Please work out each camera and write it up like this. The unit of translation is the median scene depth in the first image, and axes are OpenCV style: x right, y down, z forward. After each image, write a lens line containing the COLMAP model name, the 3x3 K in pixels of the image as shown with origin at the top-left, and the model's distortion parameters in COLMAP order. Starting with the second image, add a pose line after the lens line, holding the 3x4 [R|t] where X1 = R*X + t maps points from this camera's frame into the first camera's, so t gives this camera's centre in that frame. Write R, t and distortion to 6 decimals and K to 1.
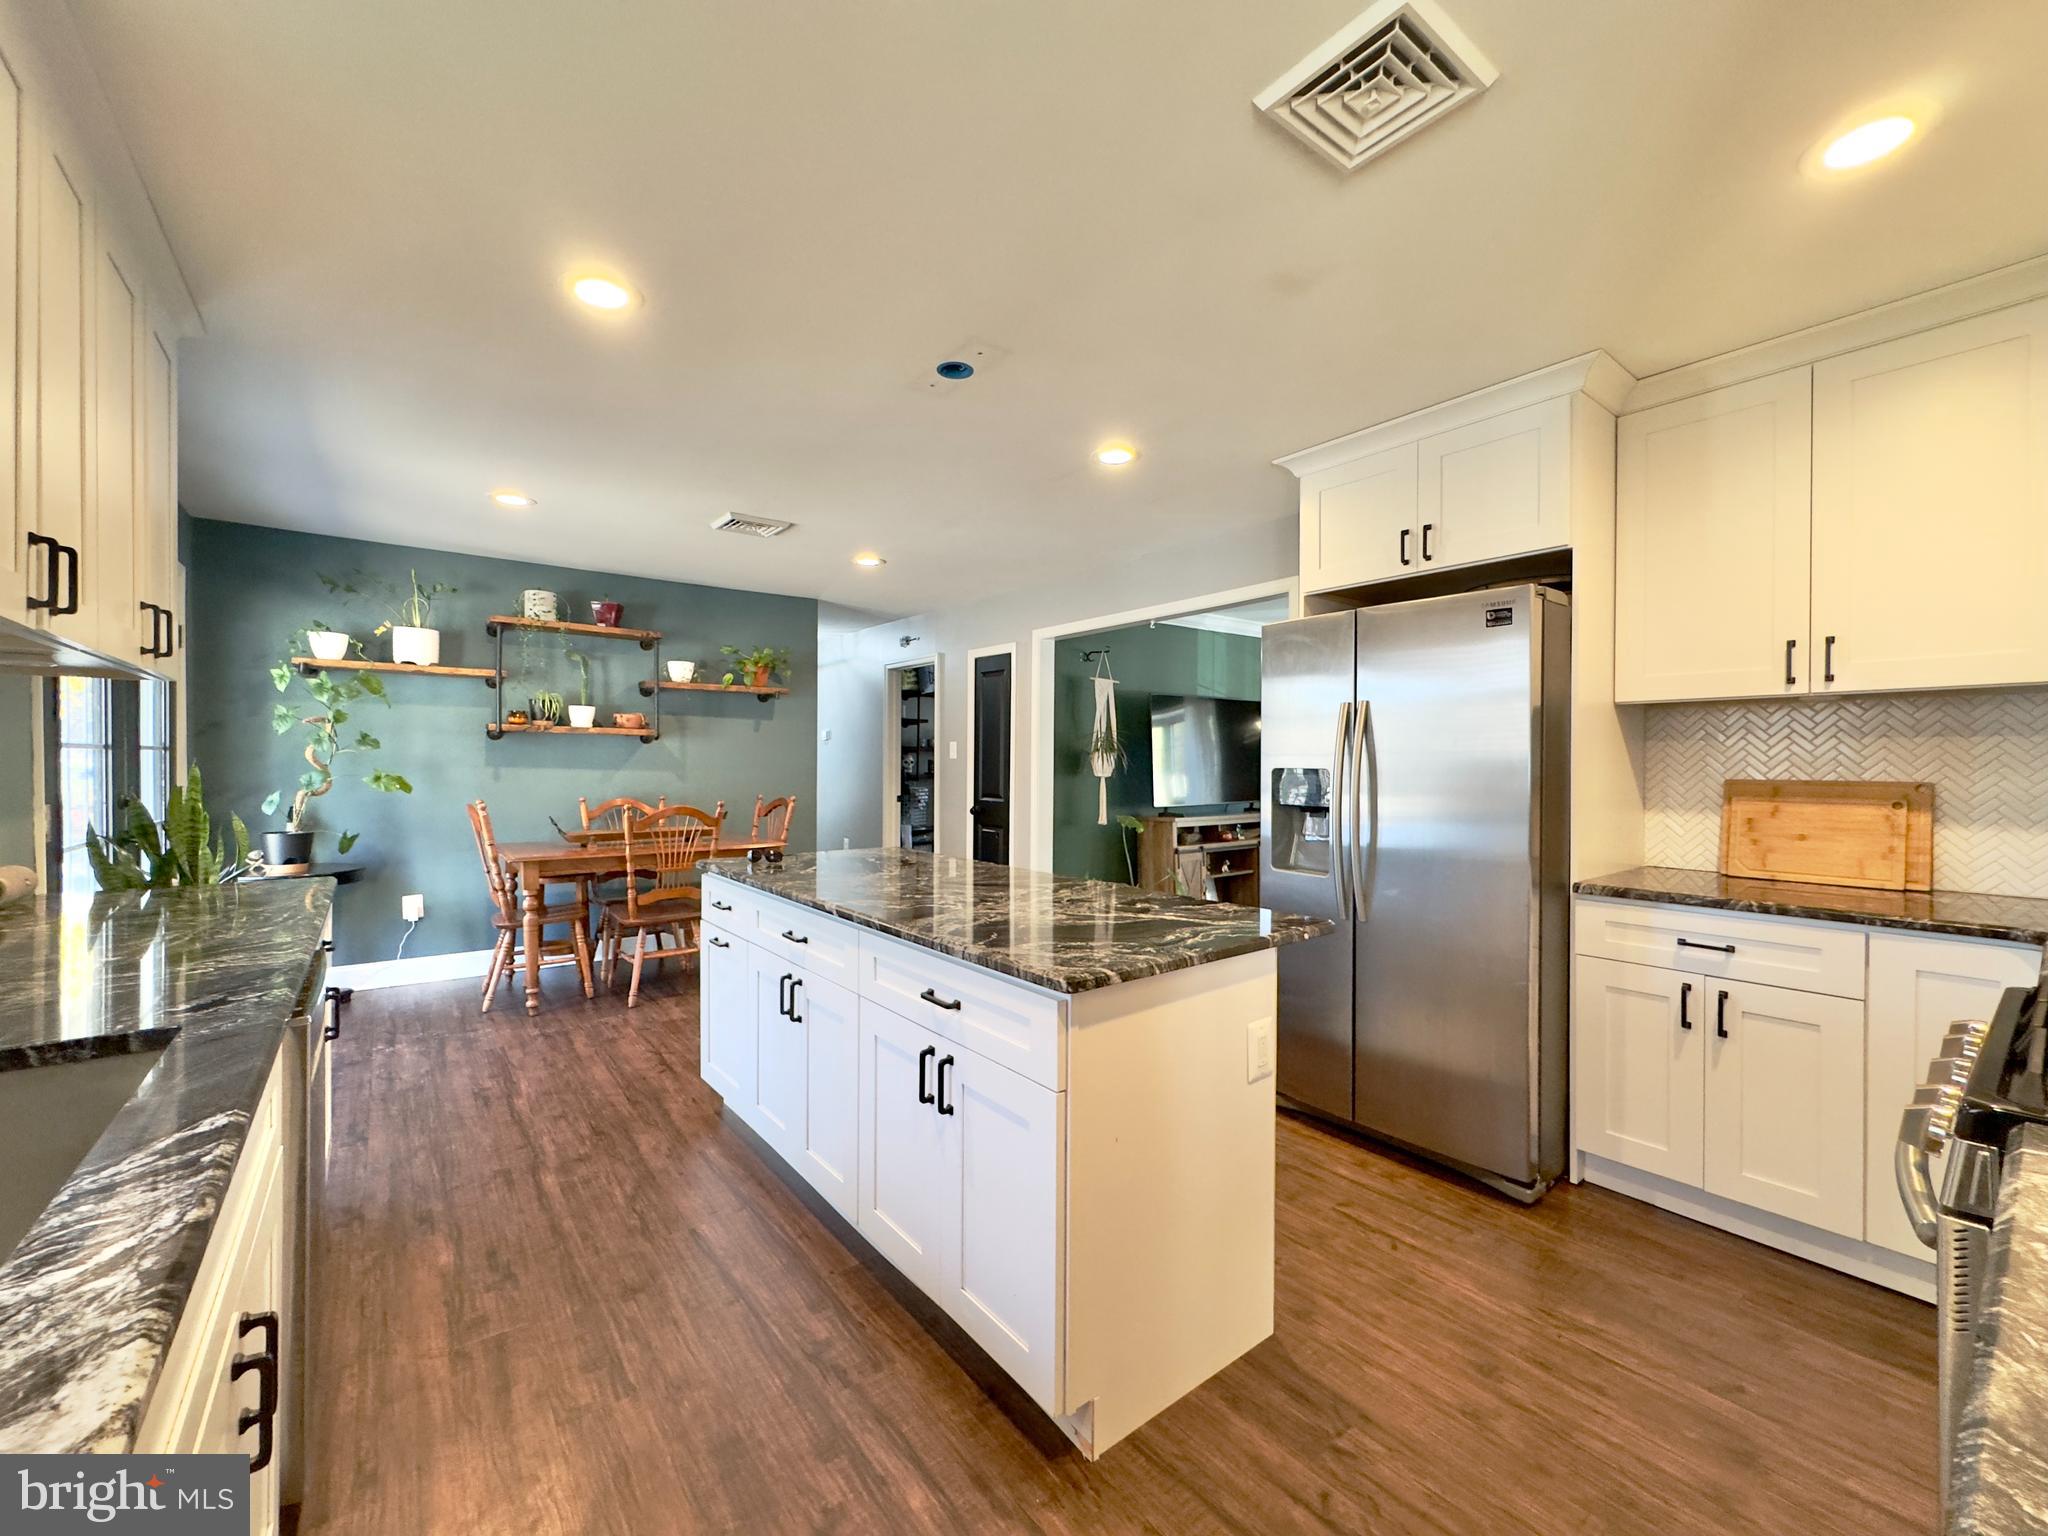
lens RADIAL K [[818.3, 0, 1024.0], [0, 818.3, 768.0], [0, 0, 1]] dist [0.001007, -0.000006]
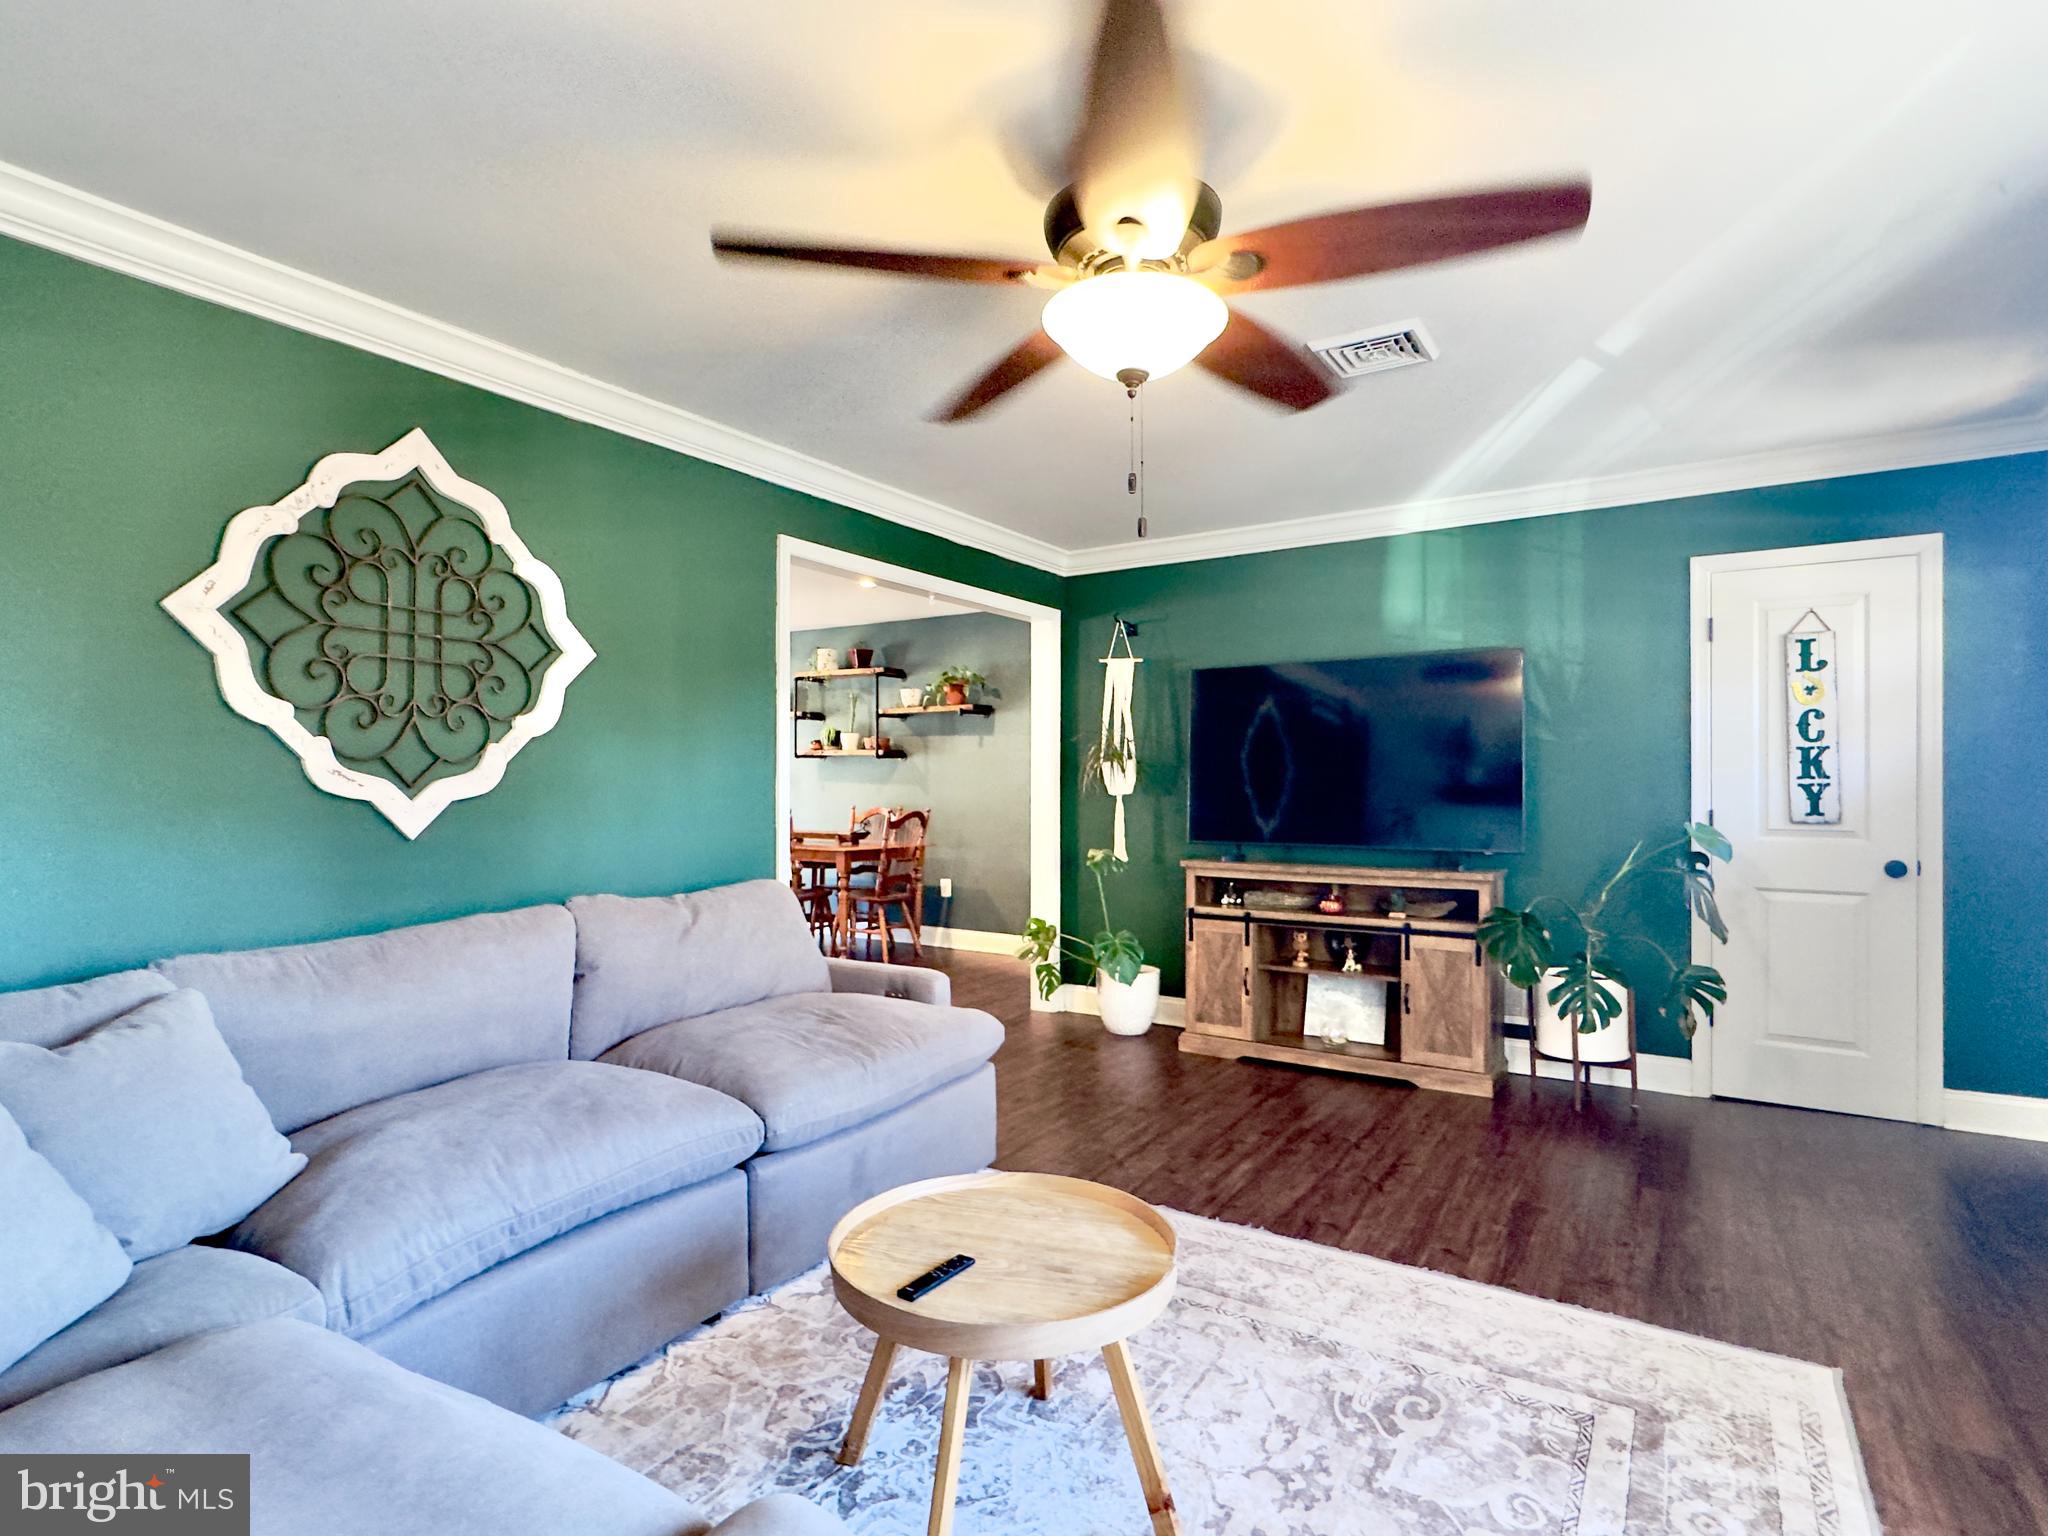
lens RADIAL K [[1030.7, 0, 1013.6], [0, 1030.7, 740.4], [0, 0, 1]] dist [-0.000401, -0.000195]
pose [[0.332349, -0.037601, -0.942407, 1.020570], [-0.001476, 0.999183, -0.040387, -0.000343], [0.943155, 0.014814, 0.332022, 0.680624]]
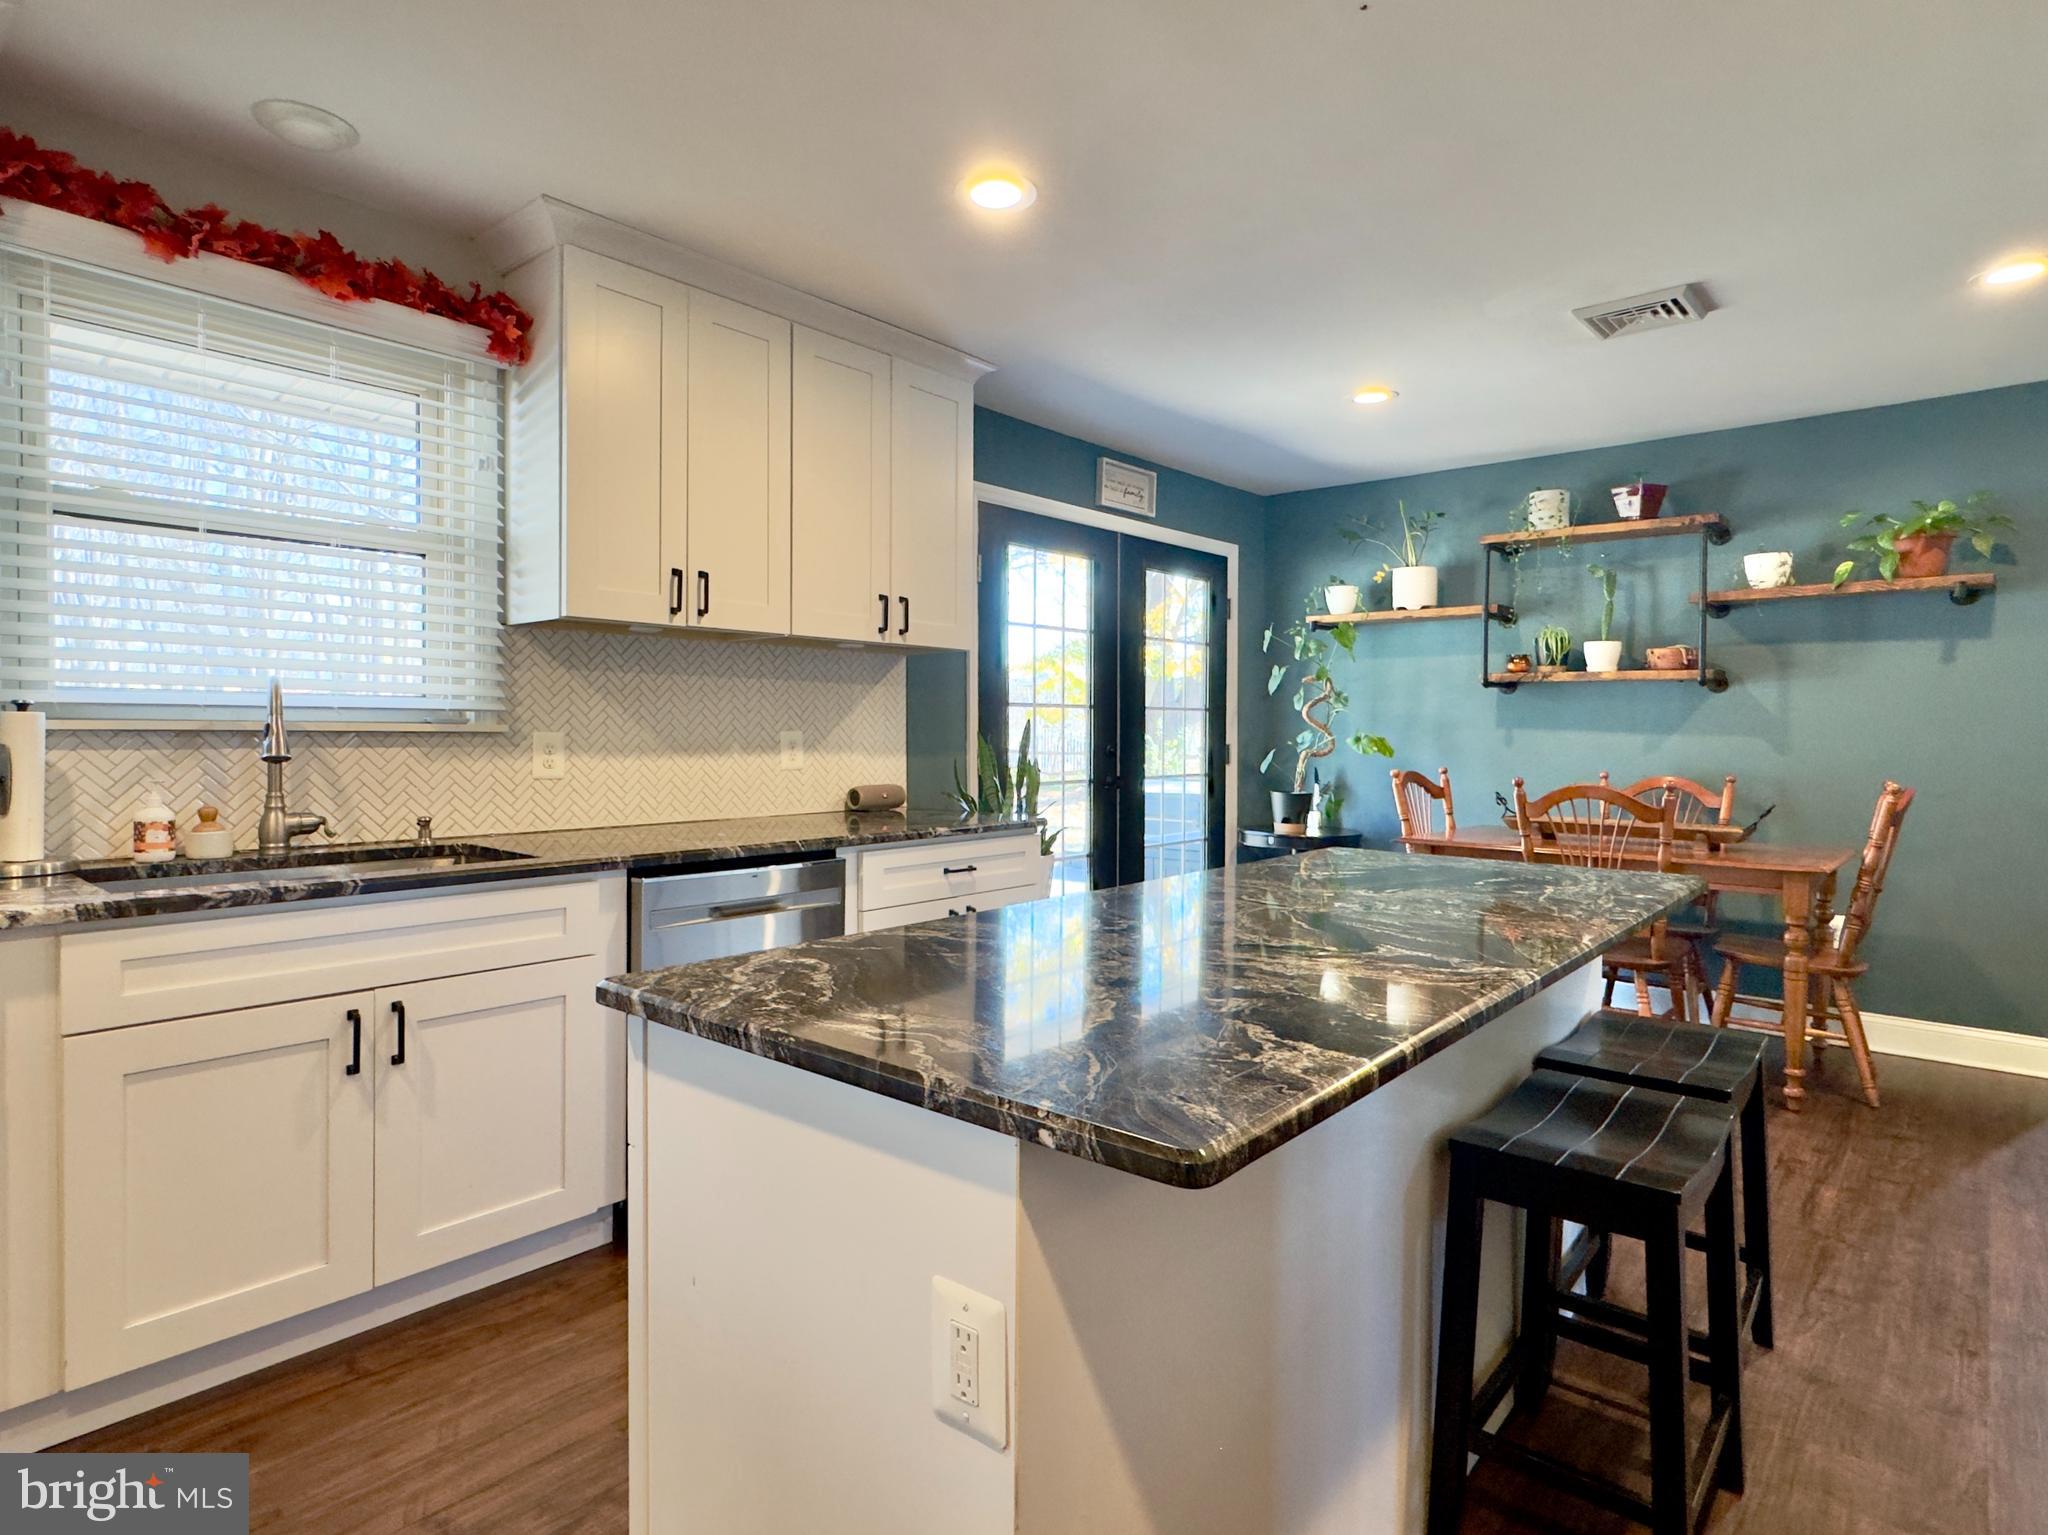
lens RADIAL K [[1086.8, 0, 1013.8], [0, 1086.8, 739.8], [0, 0, 1]] dist [-0.009057, -0.000540]
pose [[0.191717, 0.007523, -0.981421, 0.264539], [-0.011669, 0.999917, 0.005386, 0.008977], [0.981381, 0.010420, 0.191789, 0.315965]]
